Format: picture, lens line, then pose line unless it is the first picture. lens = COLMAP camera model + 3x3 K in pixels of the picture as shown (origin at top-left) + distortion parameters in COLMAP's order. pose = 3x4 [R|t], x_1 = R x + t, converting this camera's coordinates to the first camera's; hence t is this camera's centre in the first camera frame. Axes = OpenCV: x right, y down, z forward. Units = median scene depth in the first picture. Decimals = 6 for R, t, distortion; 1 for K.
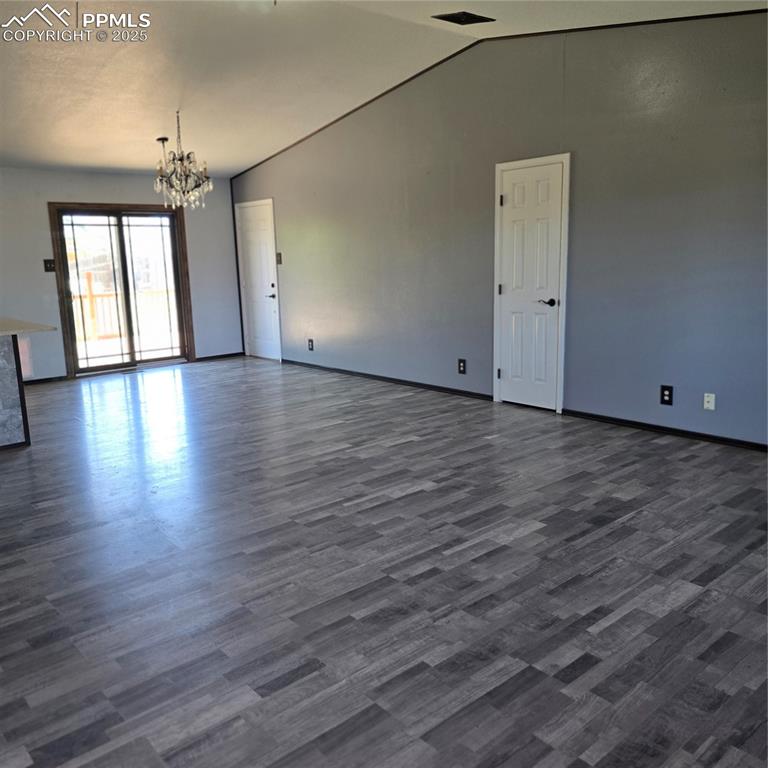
lens RADIAL K [[708.6, 0, 380.8], [0, 708.6, 382.8], [0, 0, 1]] dist [0.025628, 0.000000]
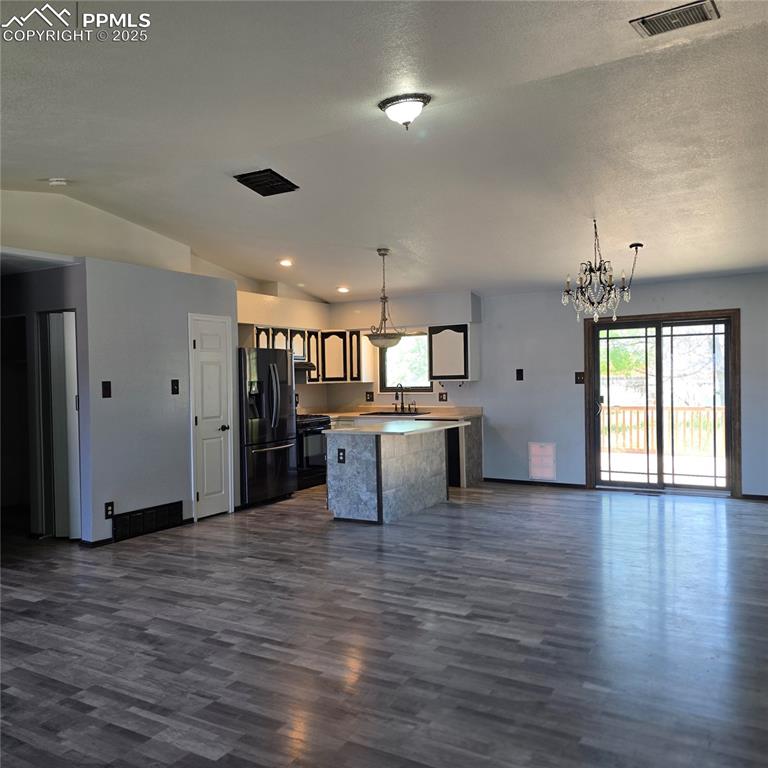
lens RADIAL K [[708.6, 0, 367.4], [0, 708.6, 398.6], [0, 0, 1]] dist [0.025628, 0.000000]
pose [[0.281638, 0.056160, -0.957876, 0.450641], [-0.161507, 0.986817, 0.010370, -0.094934], [0.945831, 0.151784, 0.286995, 0.410576]]
